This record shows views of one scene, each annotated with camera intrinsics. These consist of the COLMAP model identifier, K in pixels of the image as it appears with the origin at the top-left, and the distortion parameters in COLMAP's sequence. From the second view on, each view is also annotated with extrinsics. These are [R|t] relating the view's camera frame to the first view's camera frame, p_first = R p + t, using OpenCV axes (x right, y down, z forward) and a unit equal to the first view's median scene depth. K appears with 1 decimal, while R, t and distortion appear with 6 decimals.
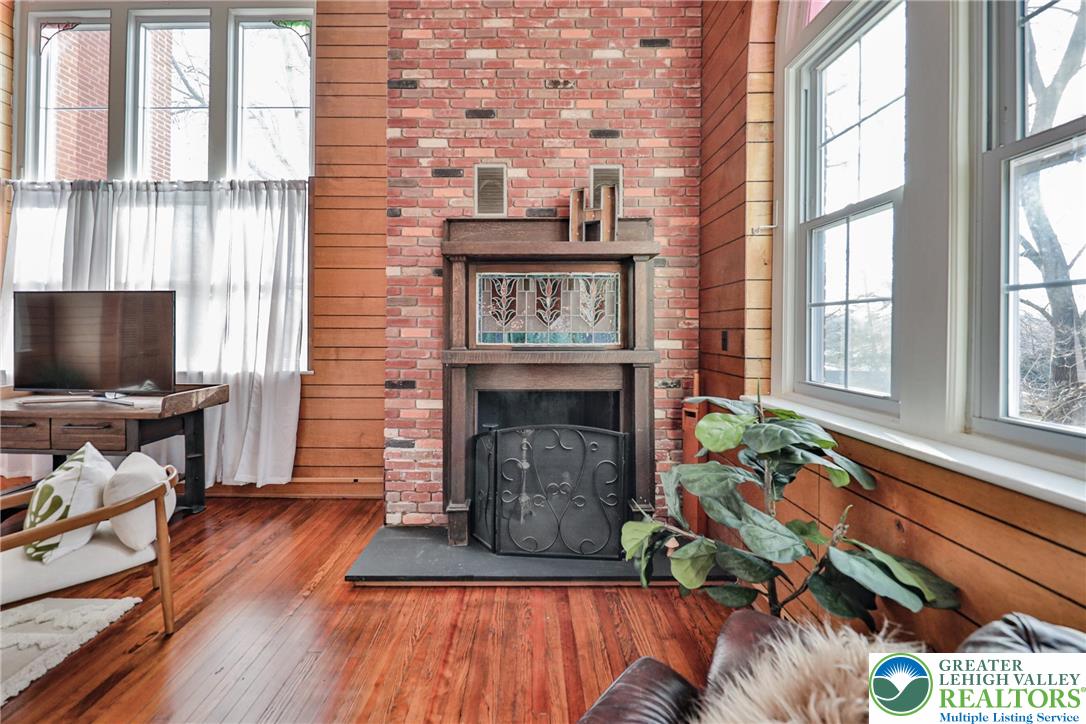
lens RADIAL K [[380.6, 0, 530.2], [0, 380.6, 333.3], [0, 0, 1]] dist [0.000439, -0.000012]
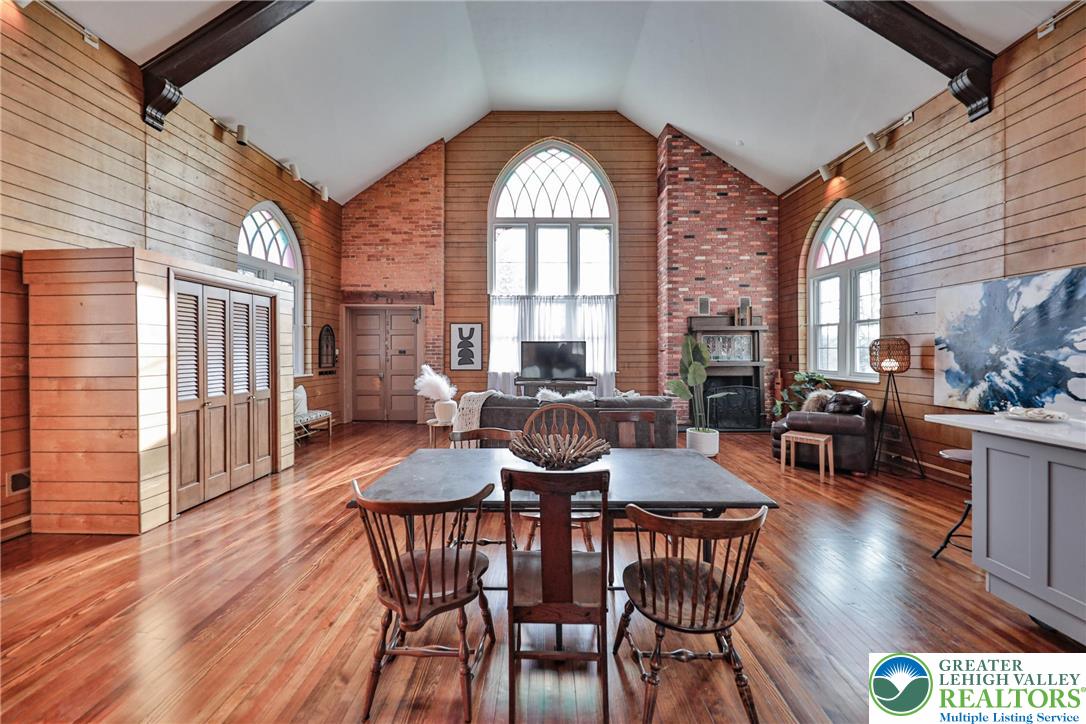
lens RADIAL K [[364.2, 0, 544.1], [0, 364.2, 352.9], [0, 0, 1]] dist [0.000817, -0.004006]
pose [[0.999975, -0.005528, -0.004477, -1.286642], [0.005492, 0.999952, -0.008114, -0.009530], [0.004522, 0.008089, 0.999957, -1.716590]]
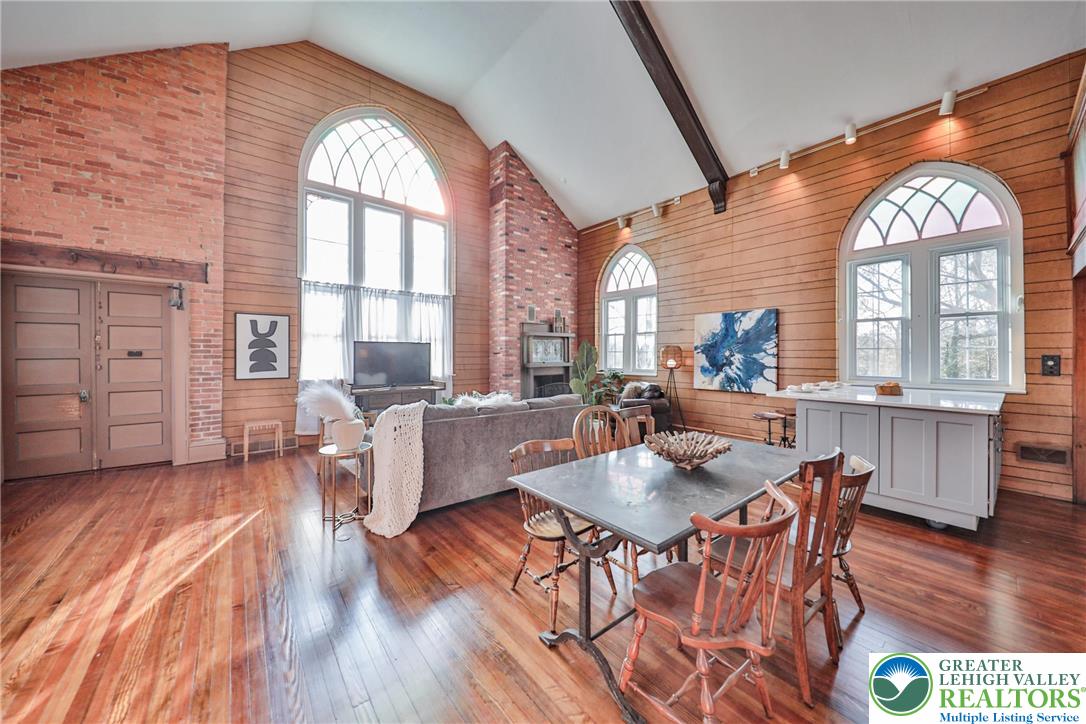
lens RADIAL K [[362.7, 0, 523.2], [0, 362.7, 357.0], [0, 0, 1]] dist [0.000184, -0.004047]
pose [[0.790293, -0.007566, 0.612682, -2.041205], [0.008754, 0.999961, 0.001057, -0.014931], [-0.612666, 0.004528, 0.790329, -1.374309]]
